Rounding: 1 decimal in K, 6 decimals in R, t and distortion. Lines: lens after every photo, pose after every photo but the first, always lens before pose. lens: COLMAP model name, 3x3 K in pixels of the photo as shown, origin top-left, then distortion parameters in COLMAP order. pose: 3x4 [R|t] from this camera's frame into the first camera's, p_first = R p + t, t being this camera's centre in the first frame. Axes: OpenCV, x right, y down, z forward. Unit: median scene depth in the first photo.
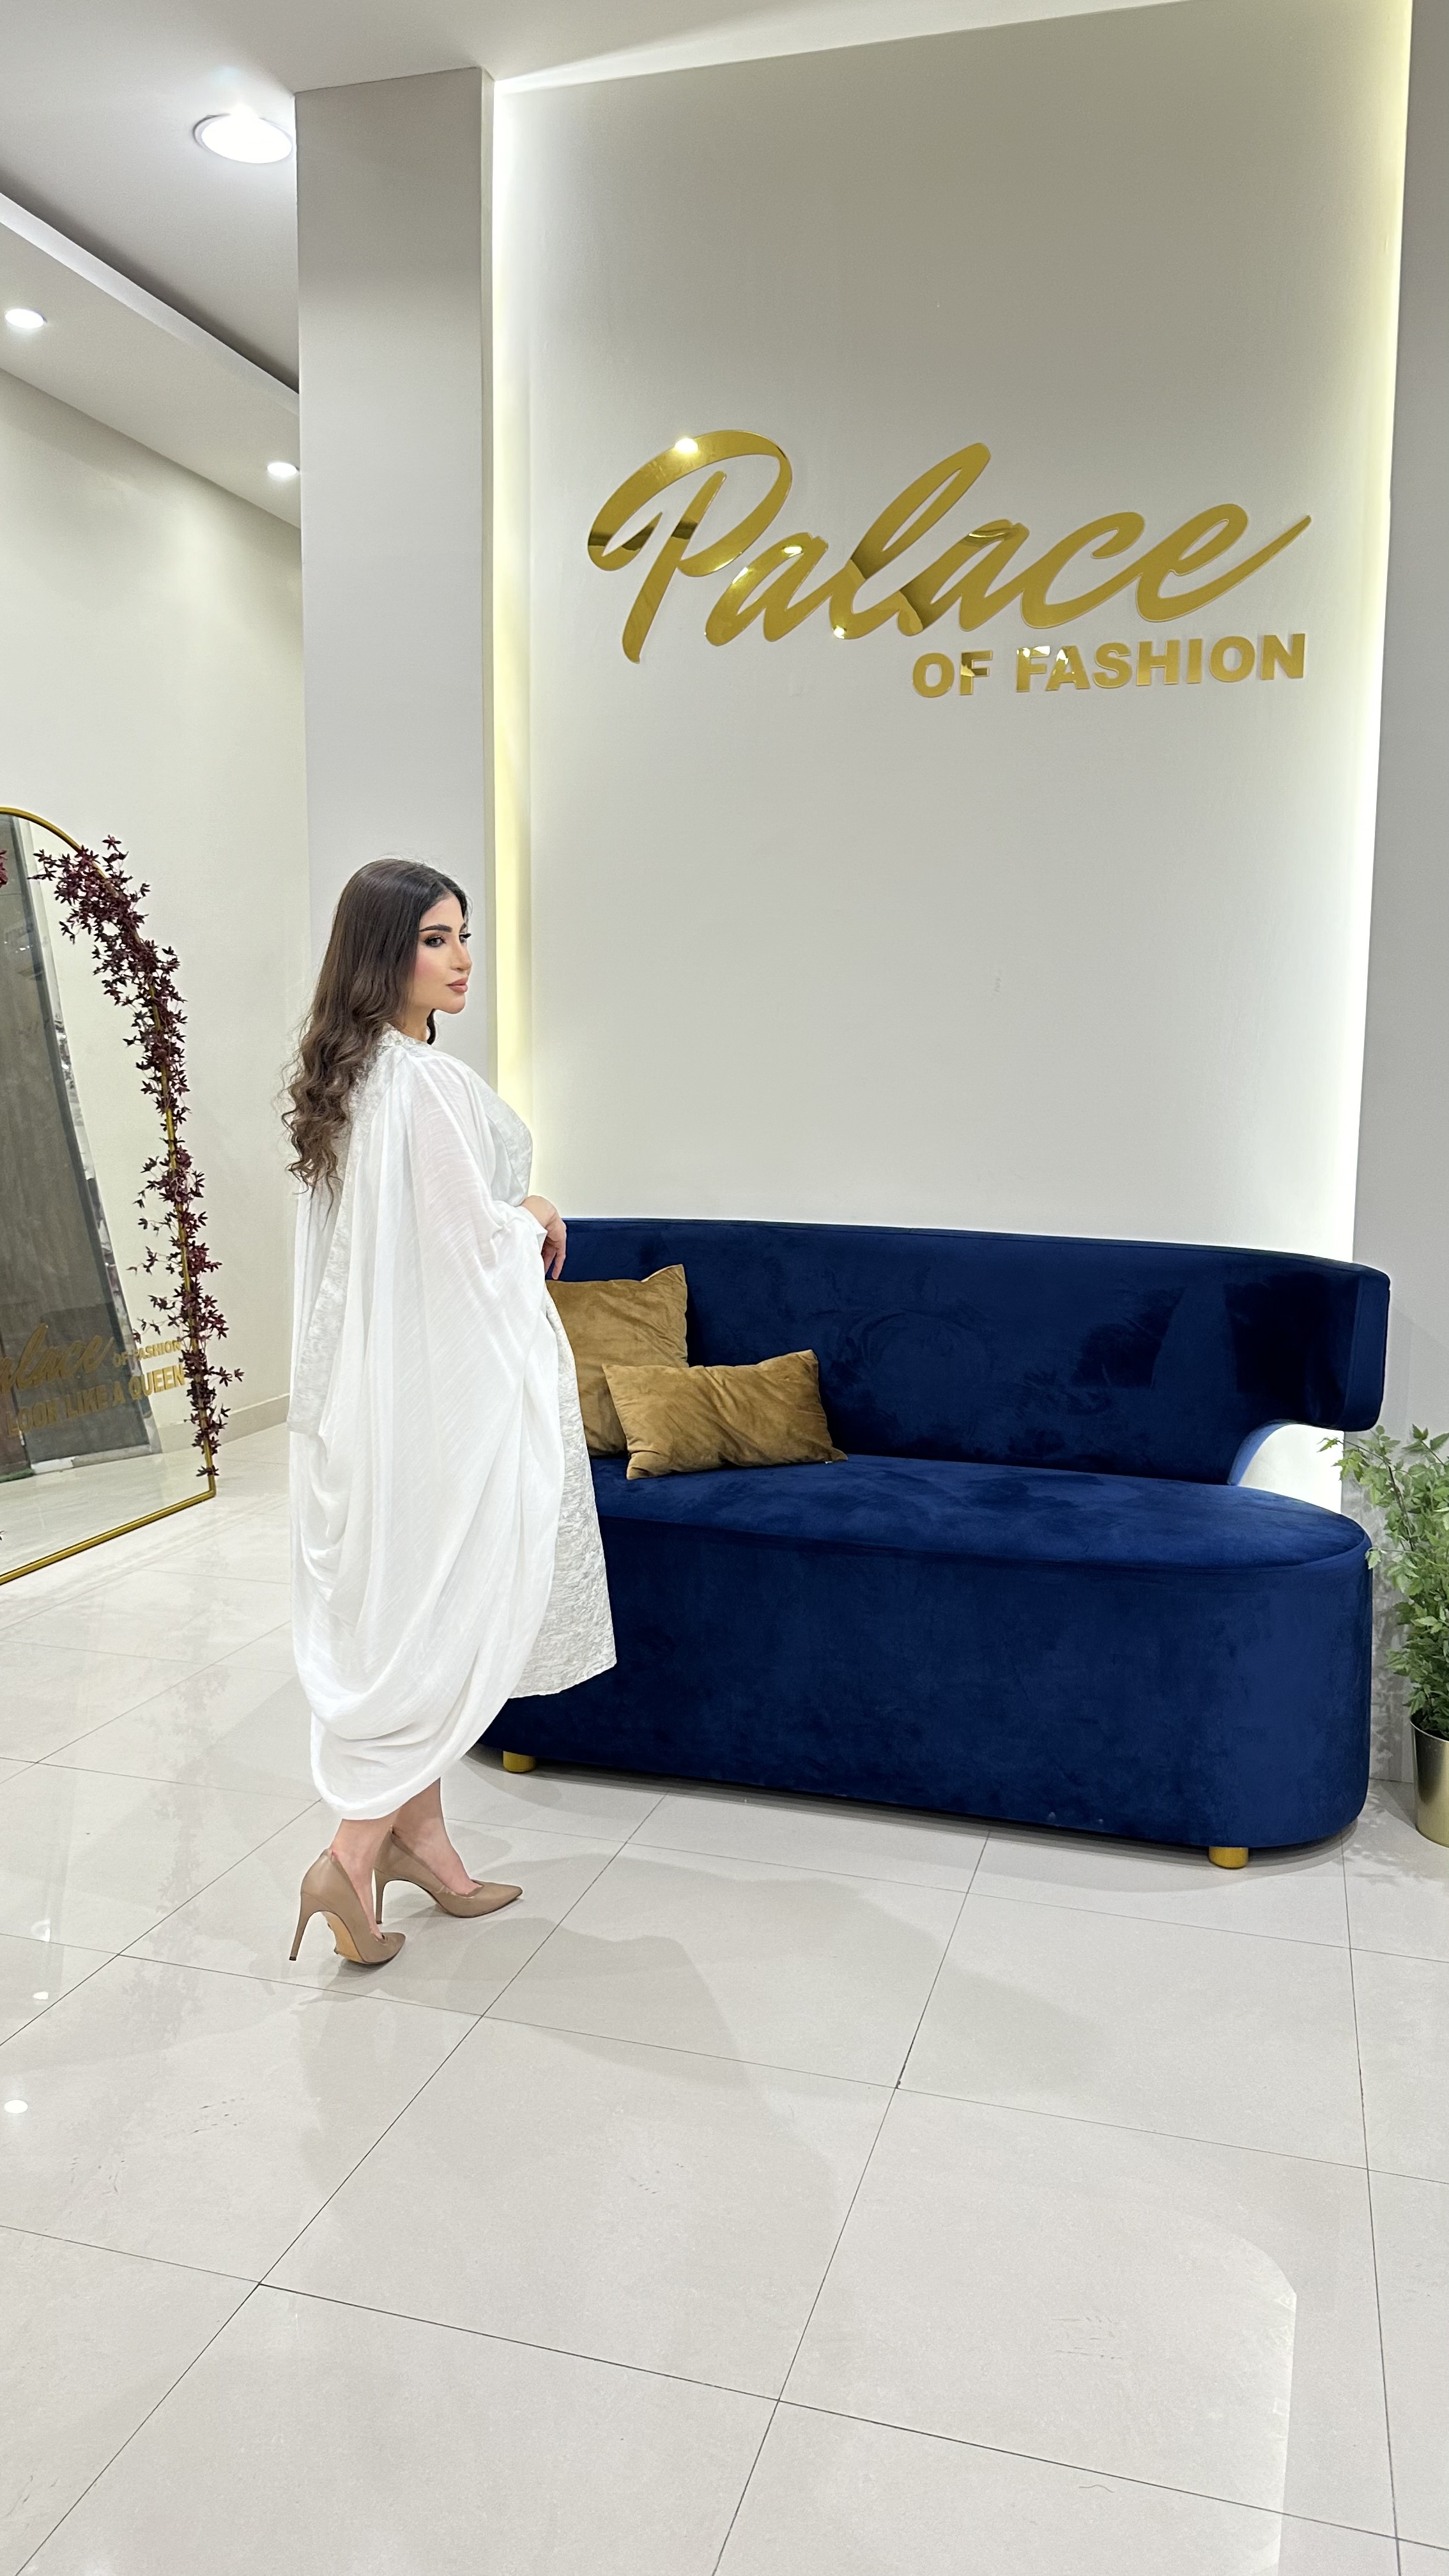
lens RADIAL K [[1850.9, 0, 728.7], [0, 1850.9, 1277.4], [0, 0, 1]] dist [0.175786, -0.402509]
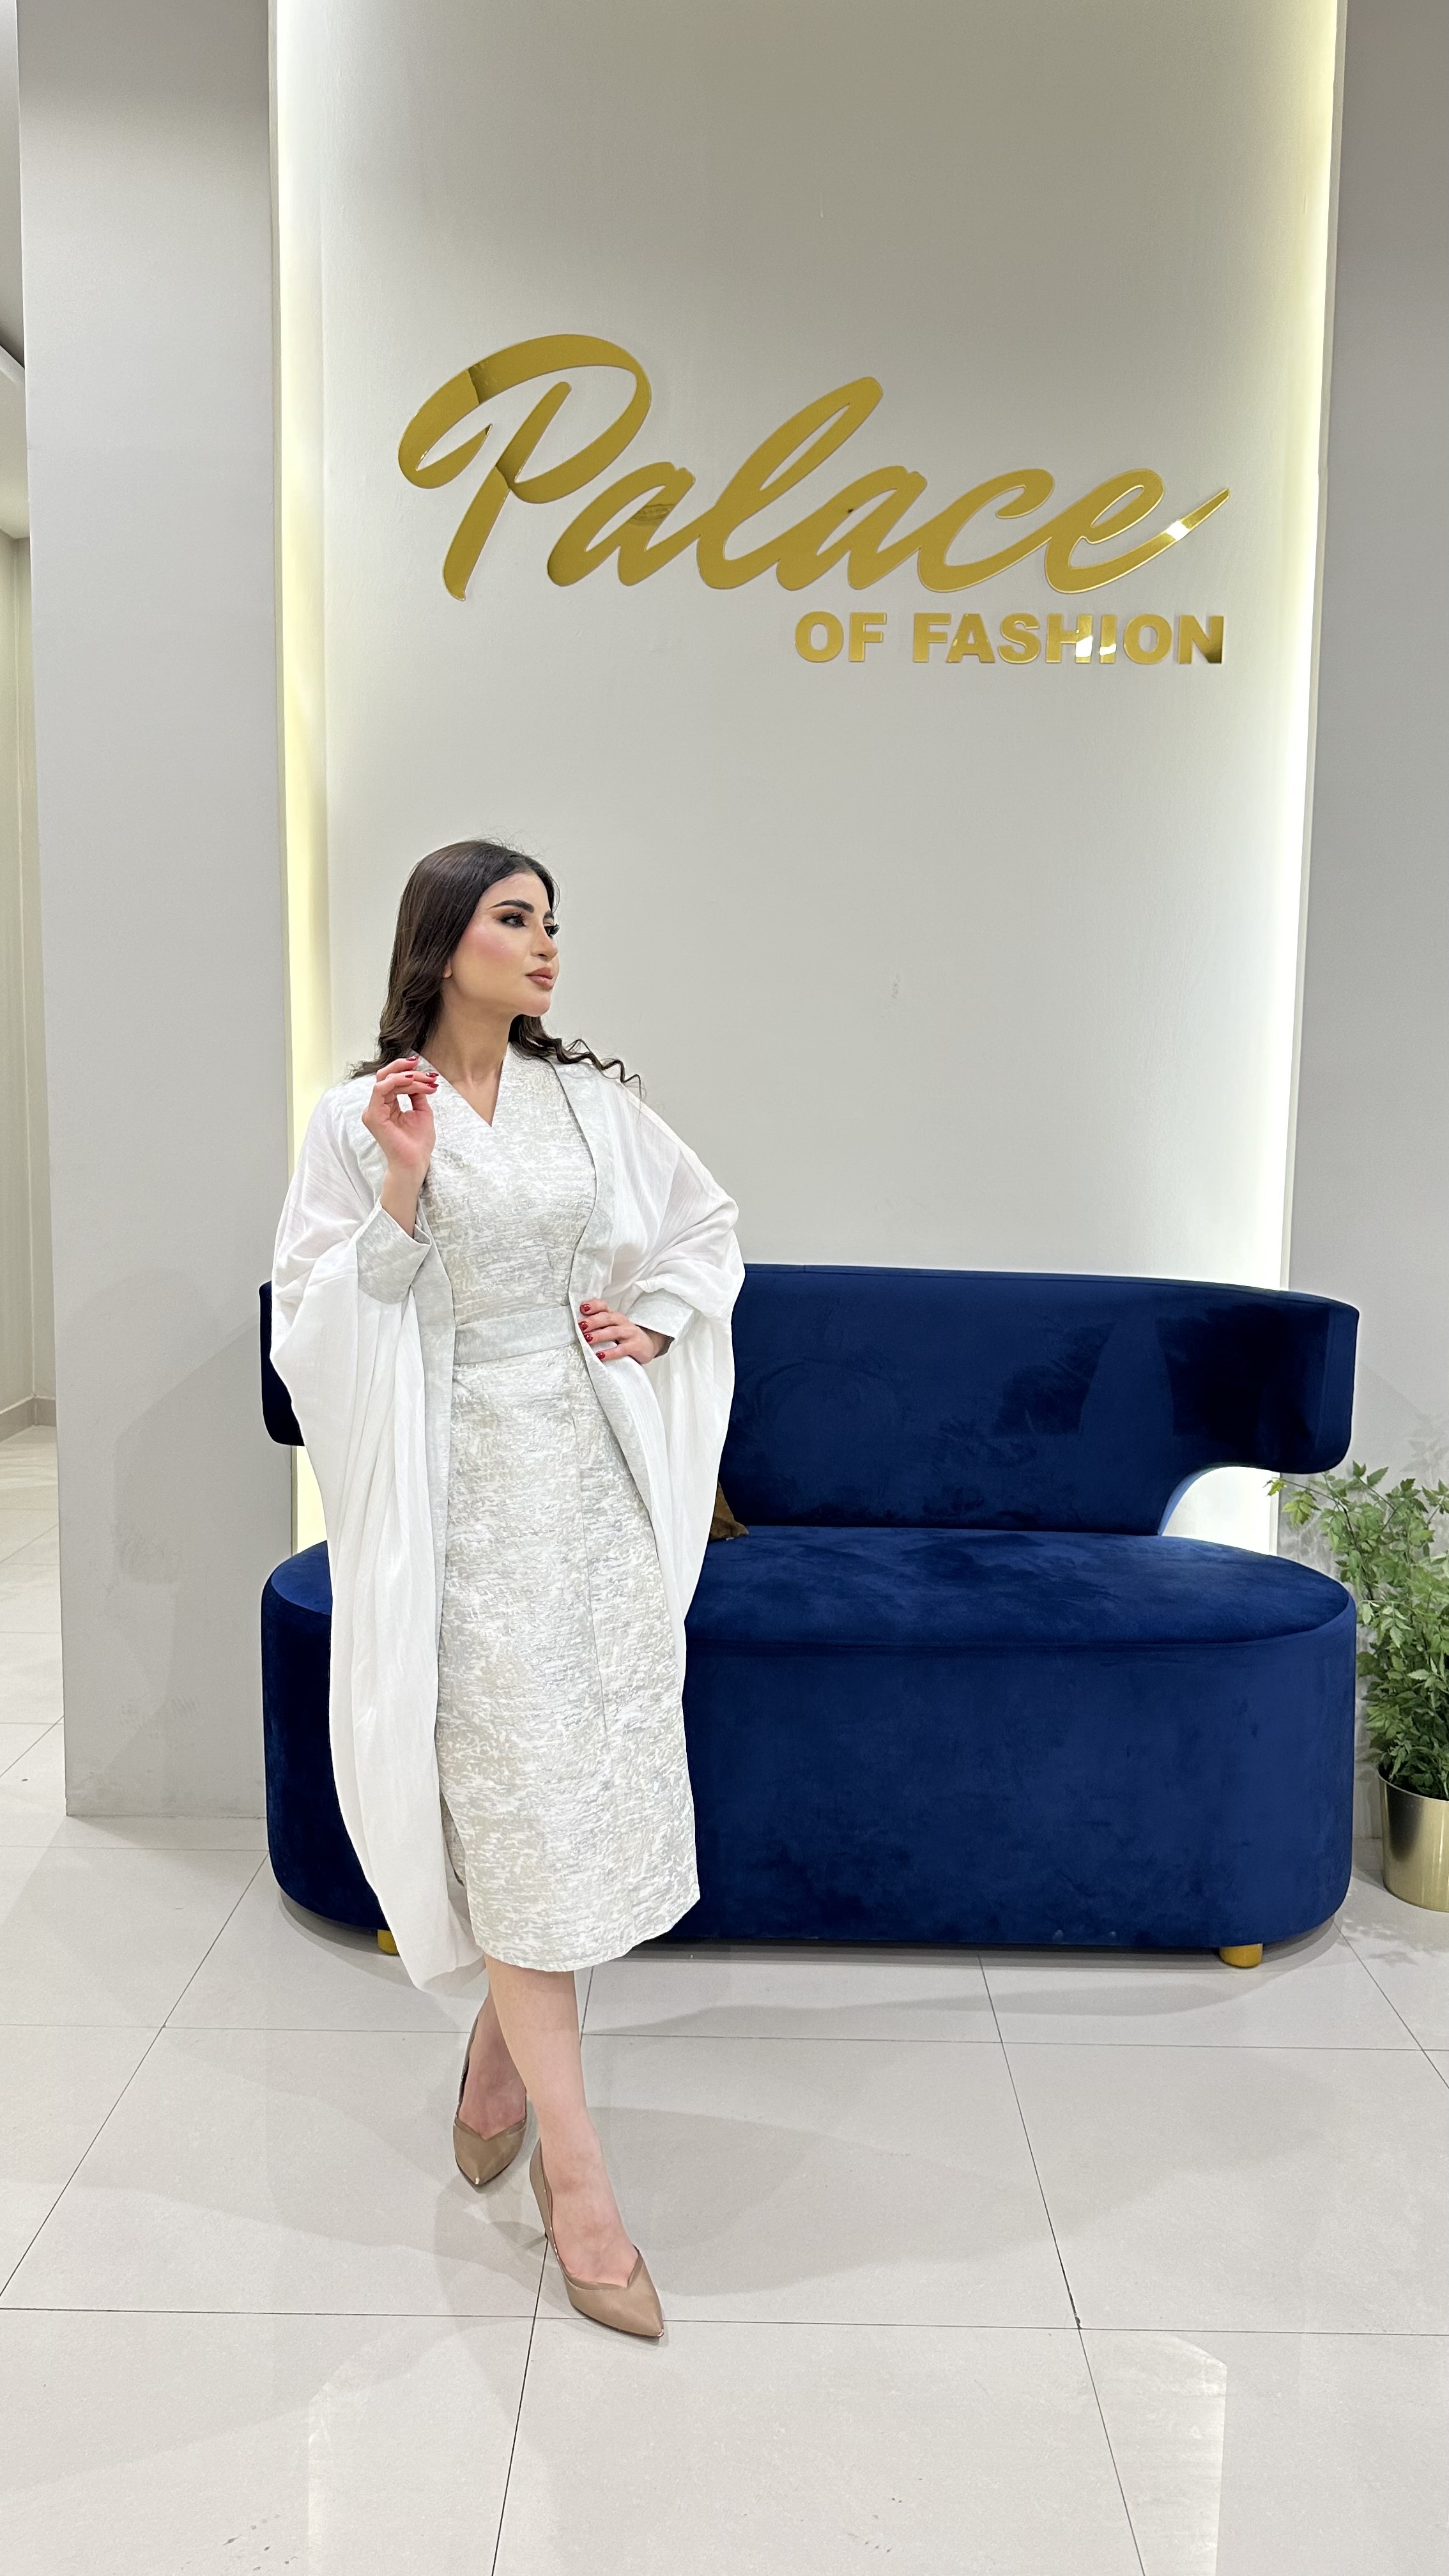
lens RADIAL K [[1850.9, 0, 728.7], [0, 1850.9, 1277.4], [0, 0, 1]] dist [0.175786, -0.402509]
pose [[0.959675, -0.032168, 0.279264, -0.182899], [0.031602, 0.999479, 0.006530, -0.027760], [-0.279329, 0.002558, 0.960192, 0.165097]]
